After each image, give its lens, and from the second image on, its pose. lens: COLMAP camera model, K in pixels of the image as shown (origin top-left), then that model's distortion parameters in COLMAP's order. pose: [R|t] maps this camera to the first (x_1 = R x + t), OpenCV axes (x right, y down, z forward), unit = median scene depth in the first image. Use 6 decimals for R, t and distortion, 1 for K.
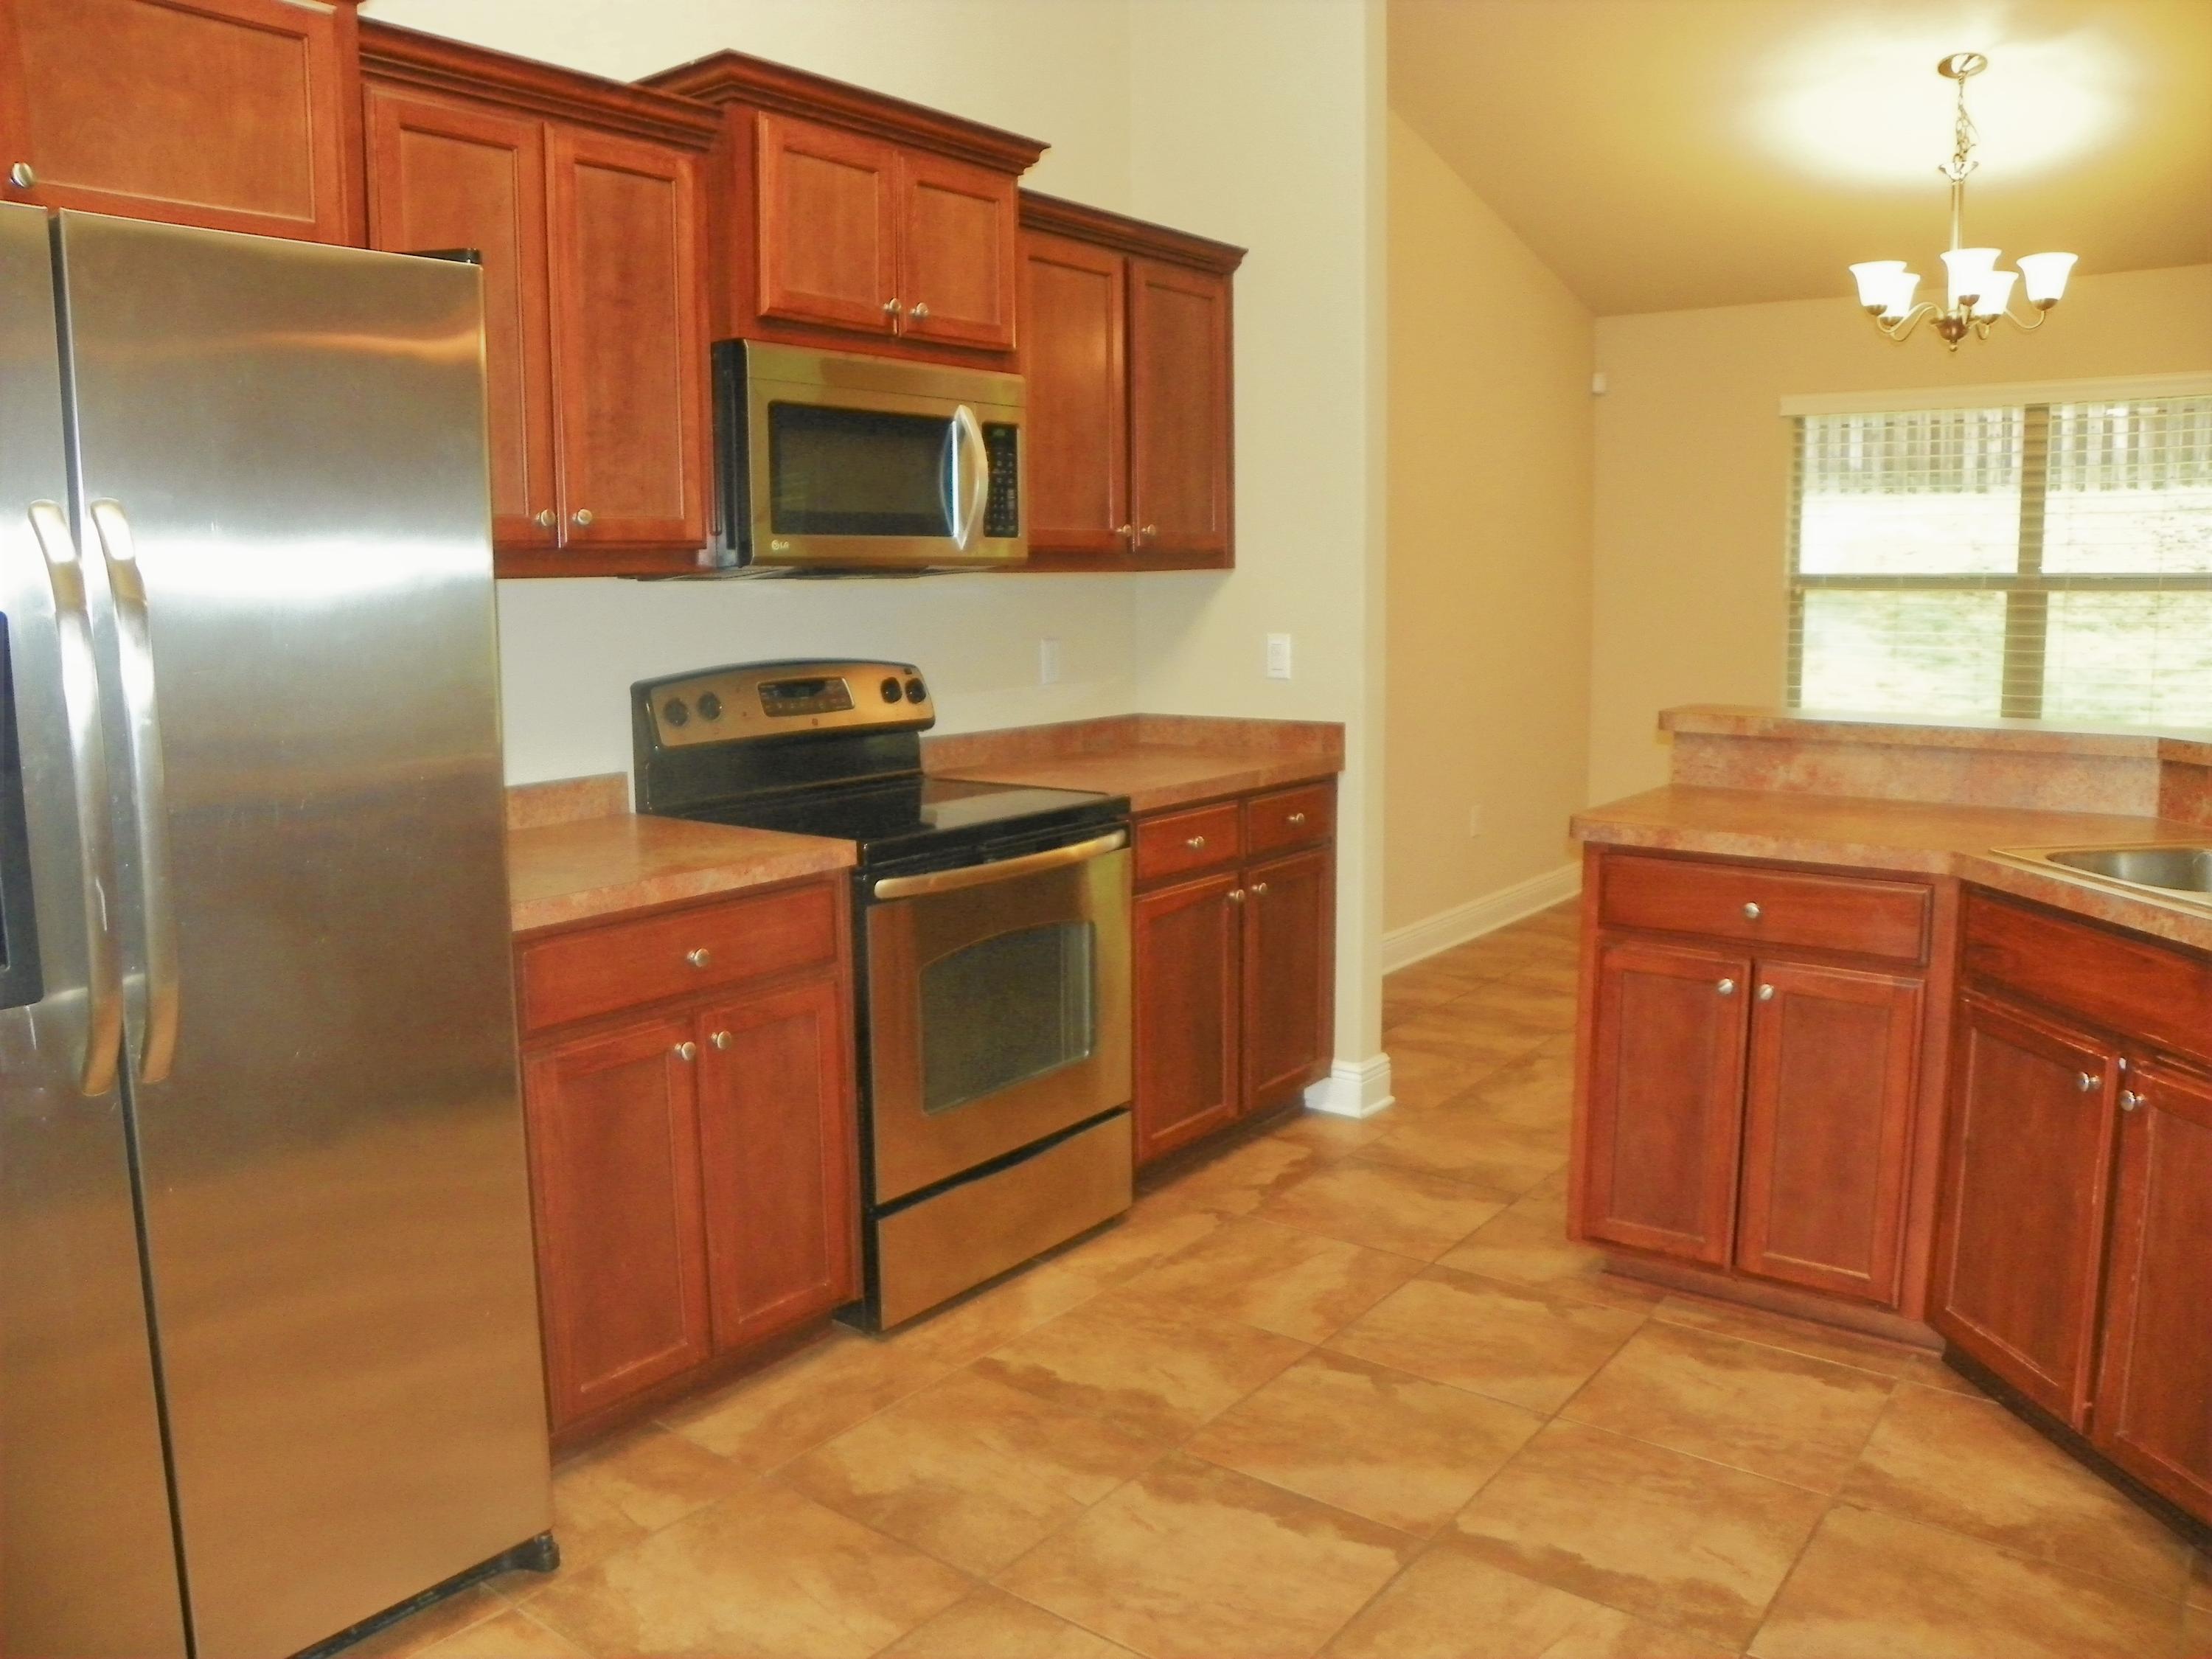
lens RADIAL K [[1680.7, 0, 1092.7], [0, 1680.7, 827.2], [0, 0, 1]] dist [-0.149768, 0.082592]
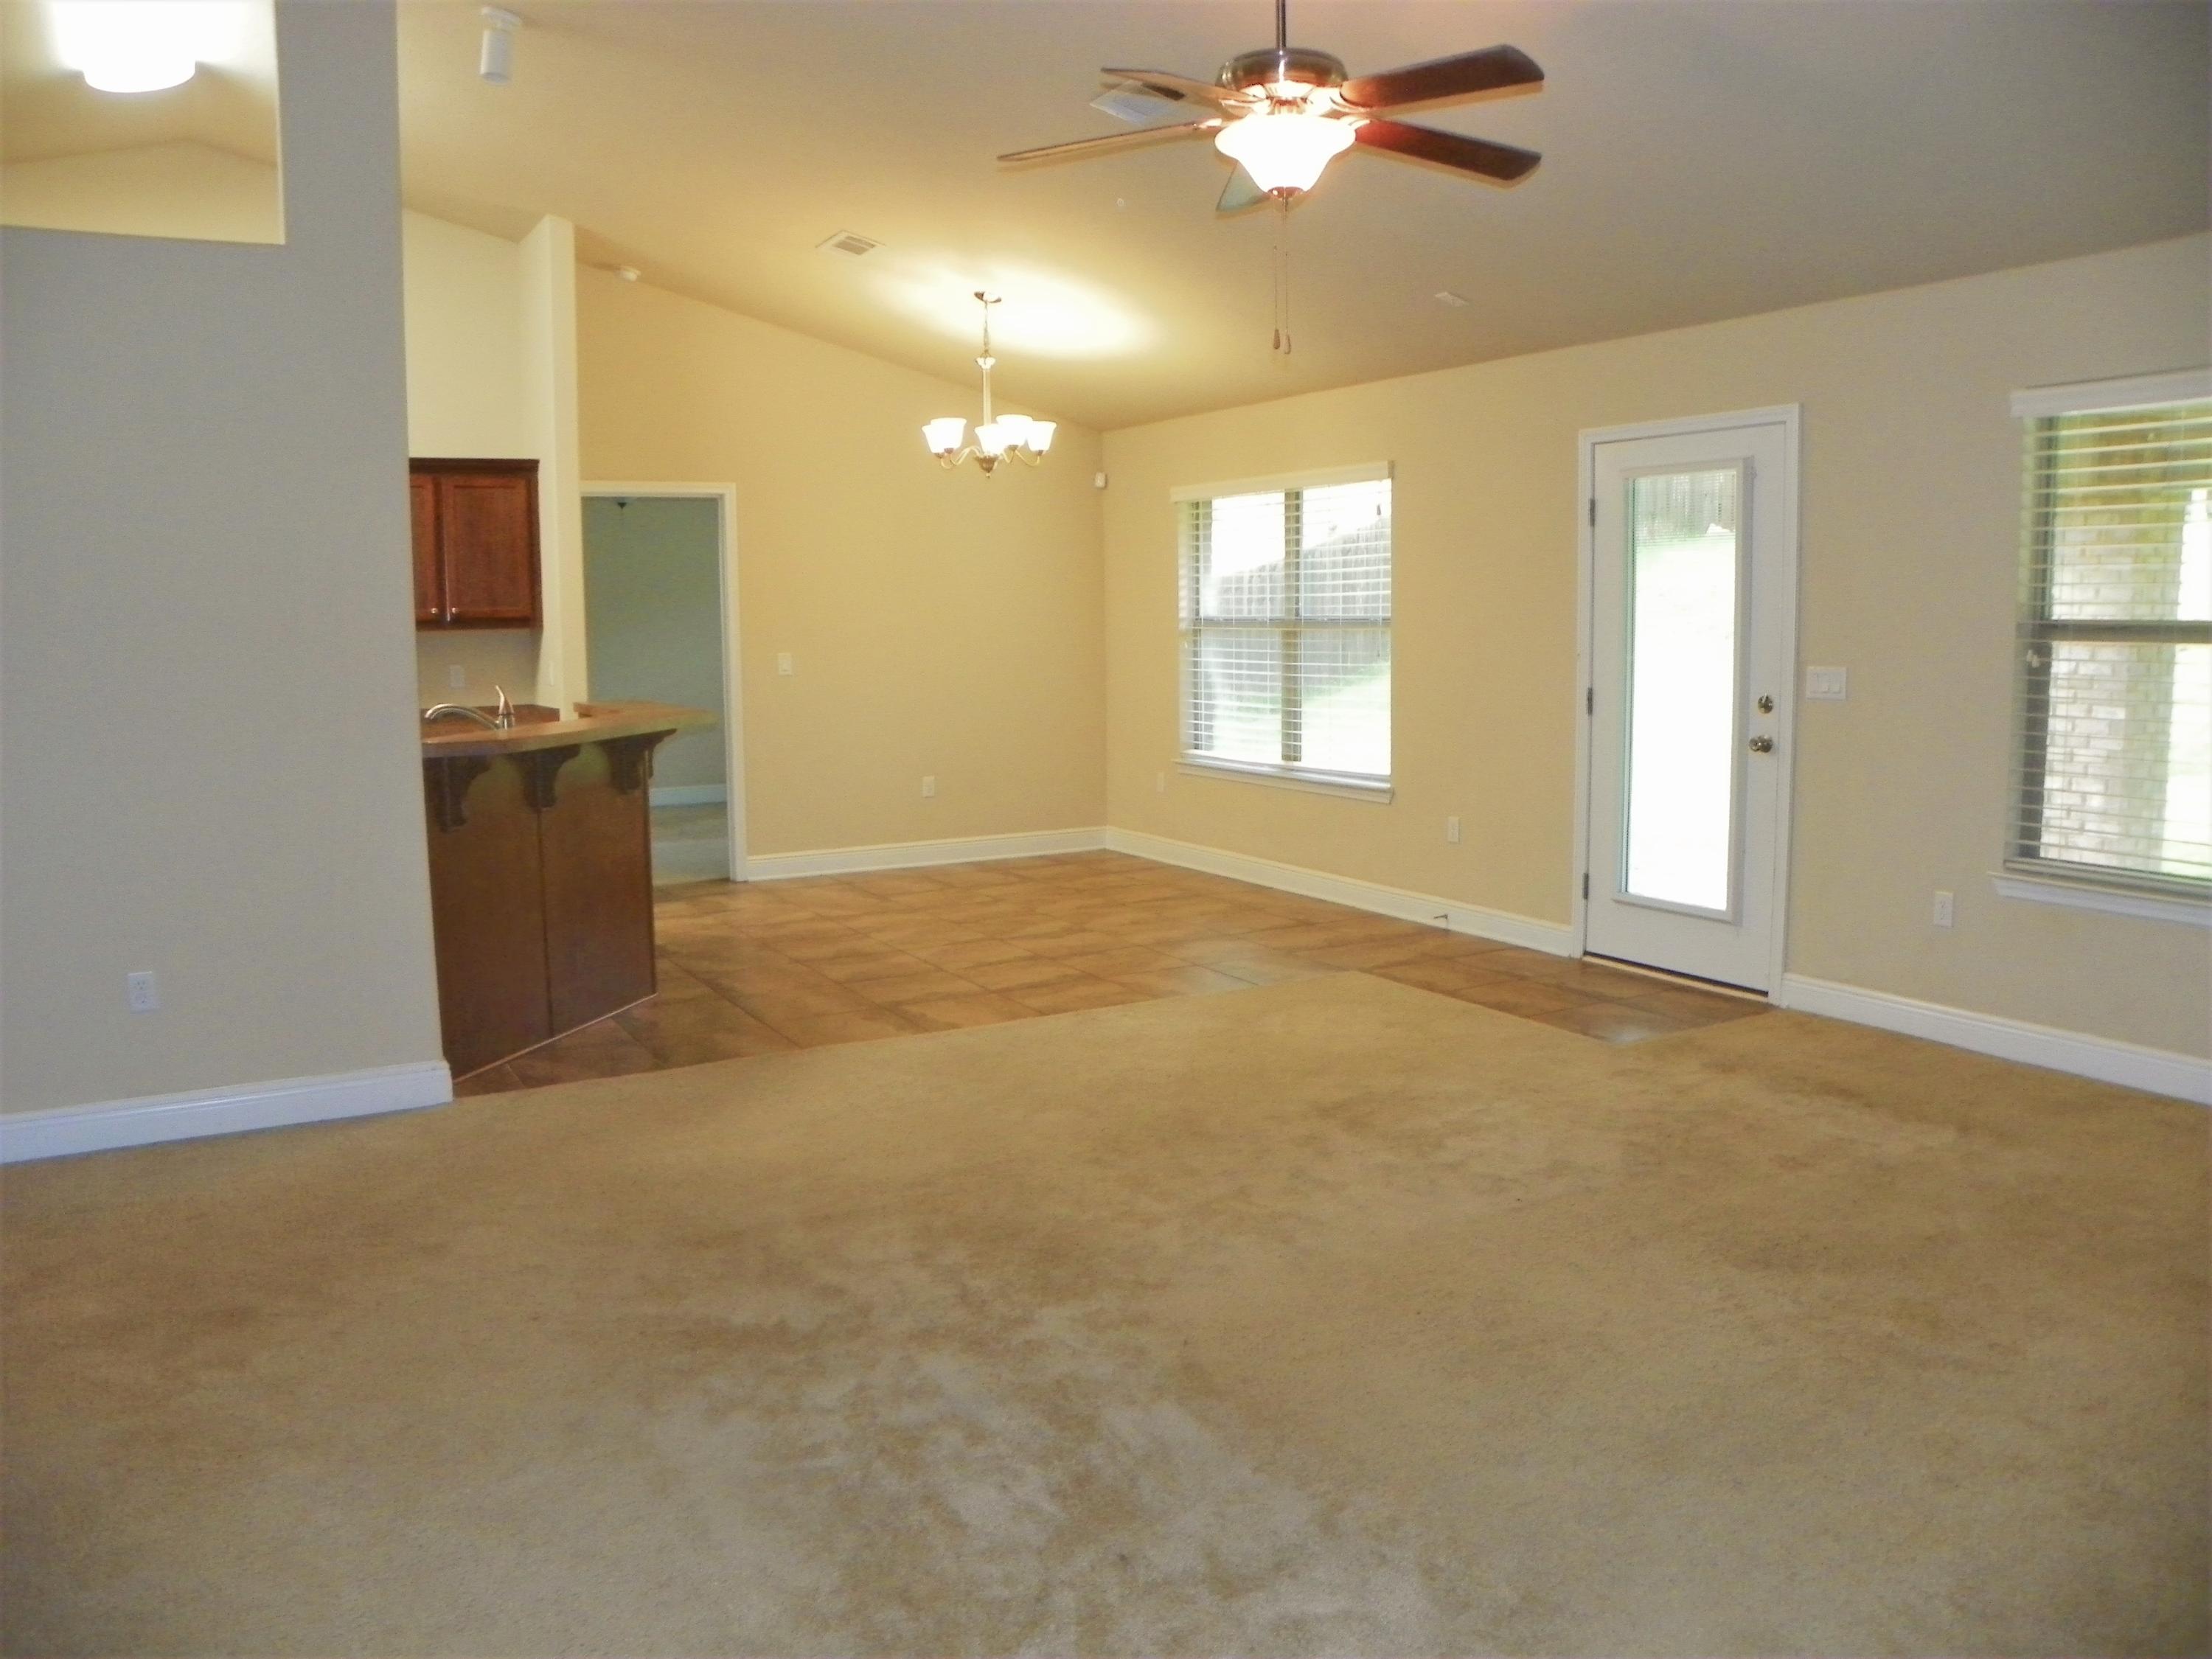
lens RADIAL K [[1680.7, 0, 1102.8], [0, 1680.7, 824.6], [0, 0, 1]] dist [-0.149768, 0.082592]
pose [[0.926079, 0.052587, -0.373648, 1.917388], [-0.056485, 0.998403, 0.000520, 0.046521], [0.373079, 0.020624, 0.927570, -0.689233]]
